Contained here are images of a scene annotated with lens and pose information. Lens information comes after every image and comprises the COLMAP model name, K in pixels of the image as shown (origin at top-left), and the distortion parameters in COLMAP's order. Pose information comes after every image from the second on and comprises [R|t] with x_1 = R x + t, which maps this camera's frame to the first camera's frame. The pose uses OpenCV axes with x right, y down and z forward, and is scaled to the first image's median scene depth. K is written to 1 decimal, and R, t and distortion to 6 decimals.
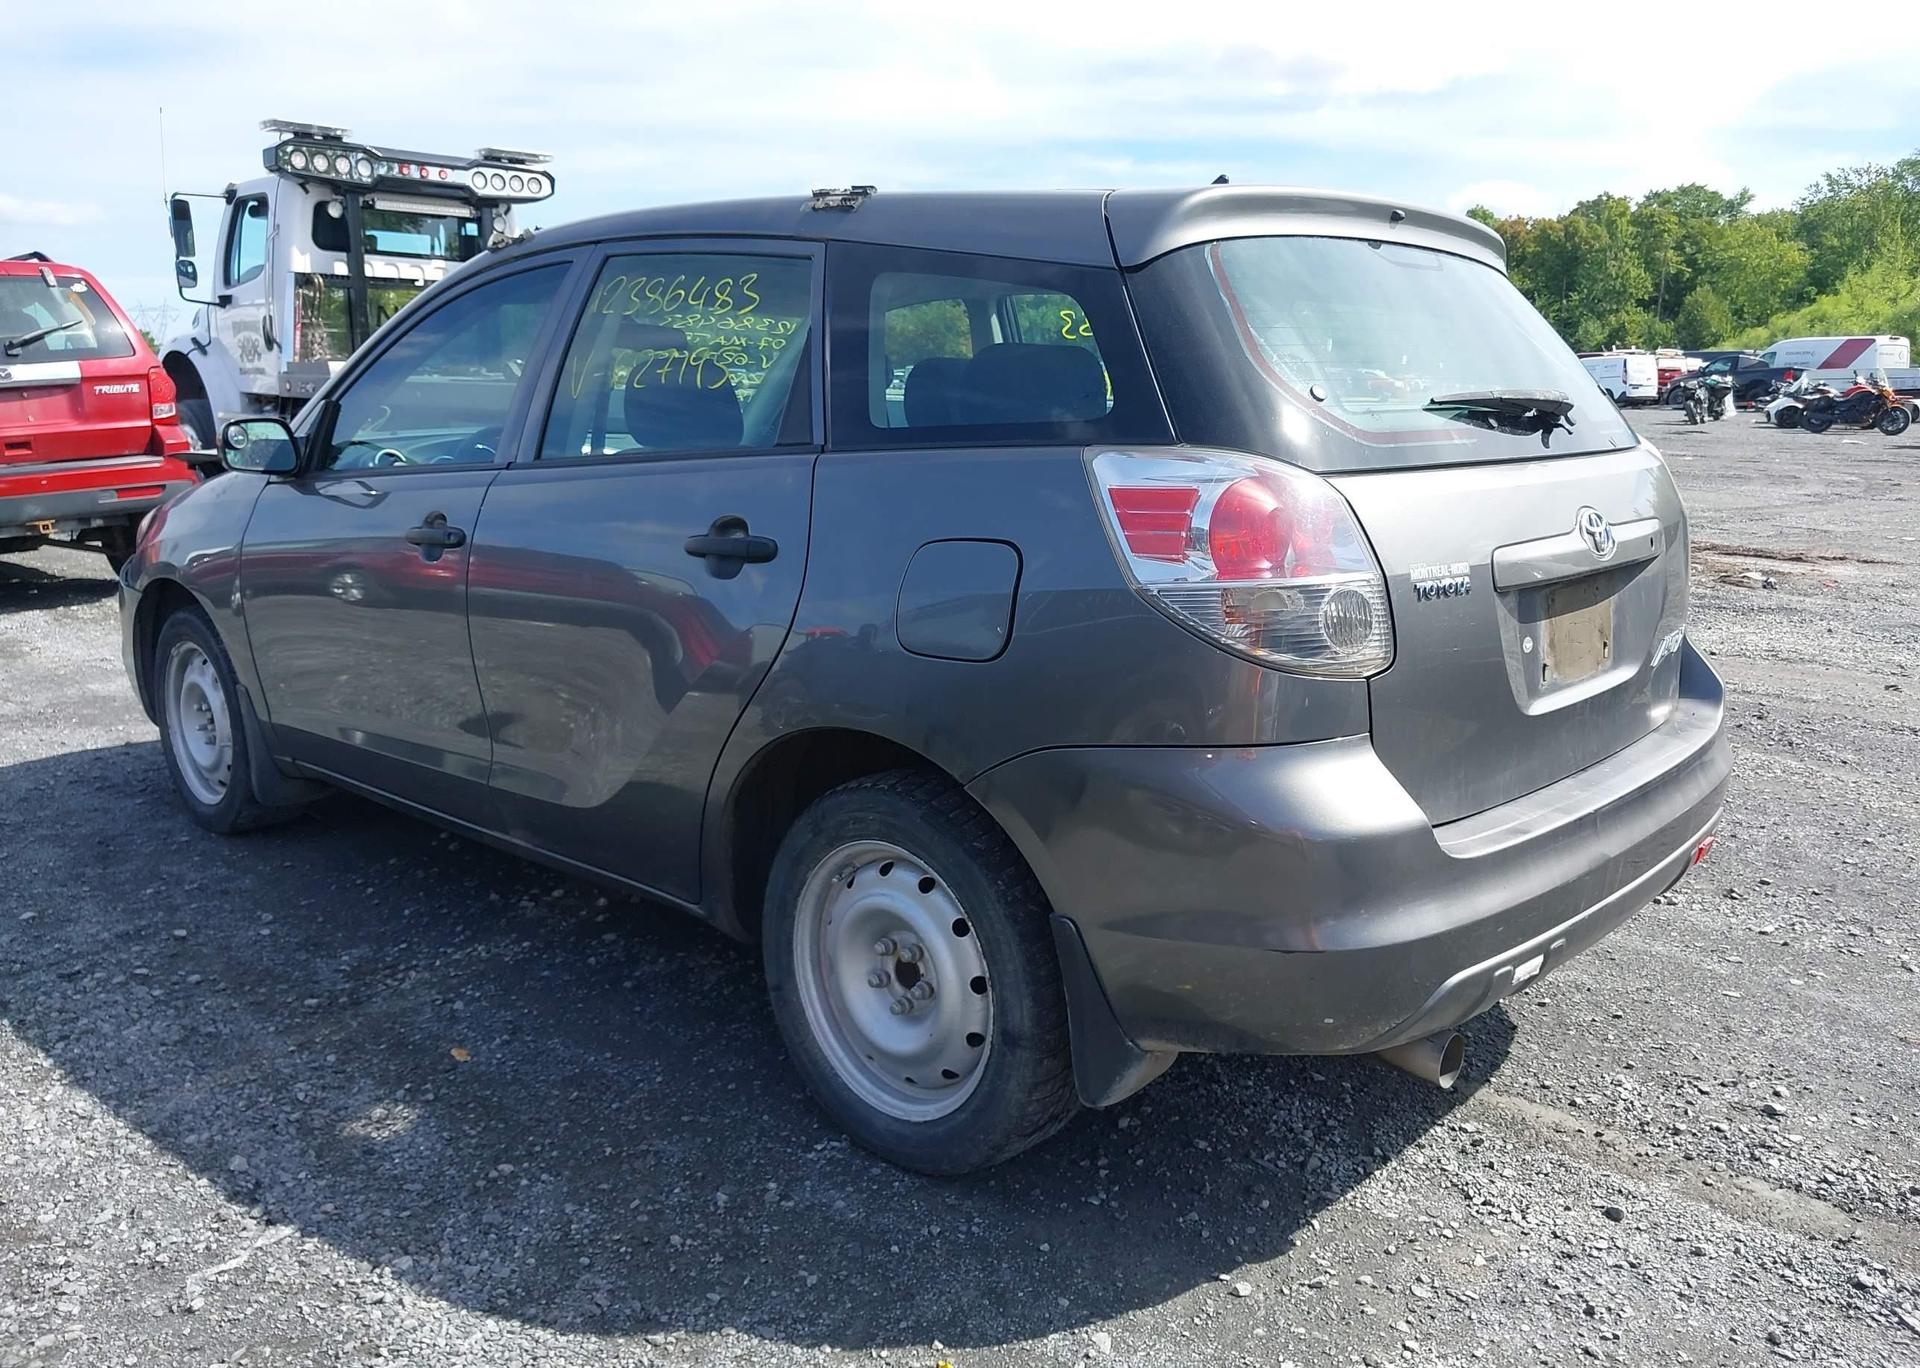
lens RADIAL K [[1540.8, 0, 973.7], [0, 1540.8, 691.0], [0, 0, 1]] dist [0.028441, -0.038631]
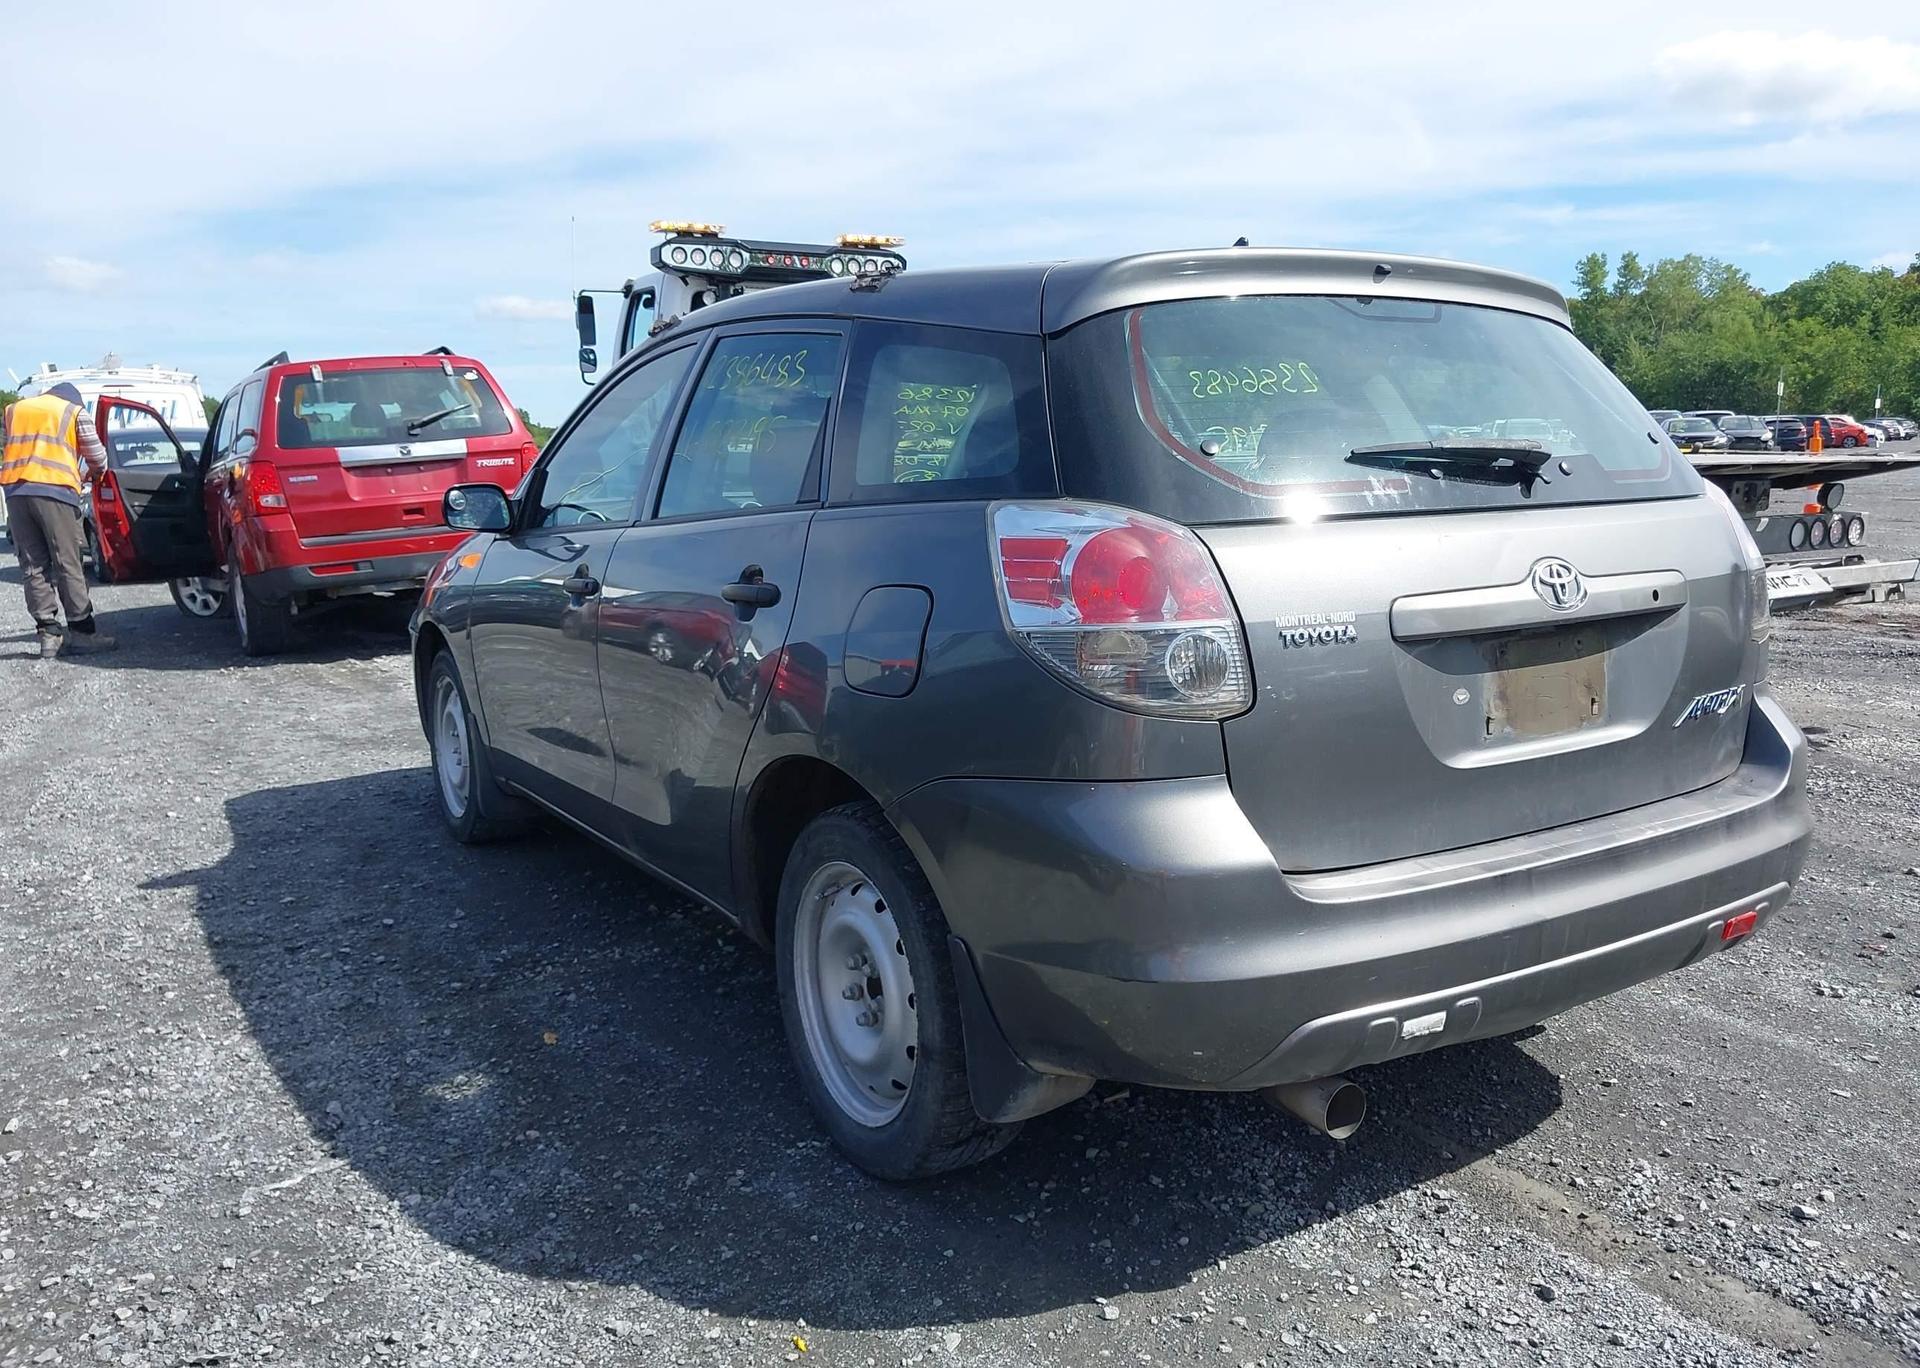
lens RADIAL K [[1540.8, 0, 973.7], [0, 1540.8, 691.0], [0, 0, 1]] dist [0.028441, -0.038631]
pose [[0.964381, 0.023232, -0.263495, 0.311135], [-0.033575, 0.998830, -0.034818, 0.010973], [0.262377, 0.042425, 0.964032, -0.030112]]
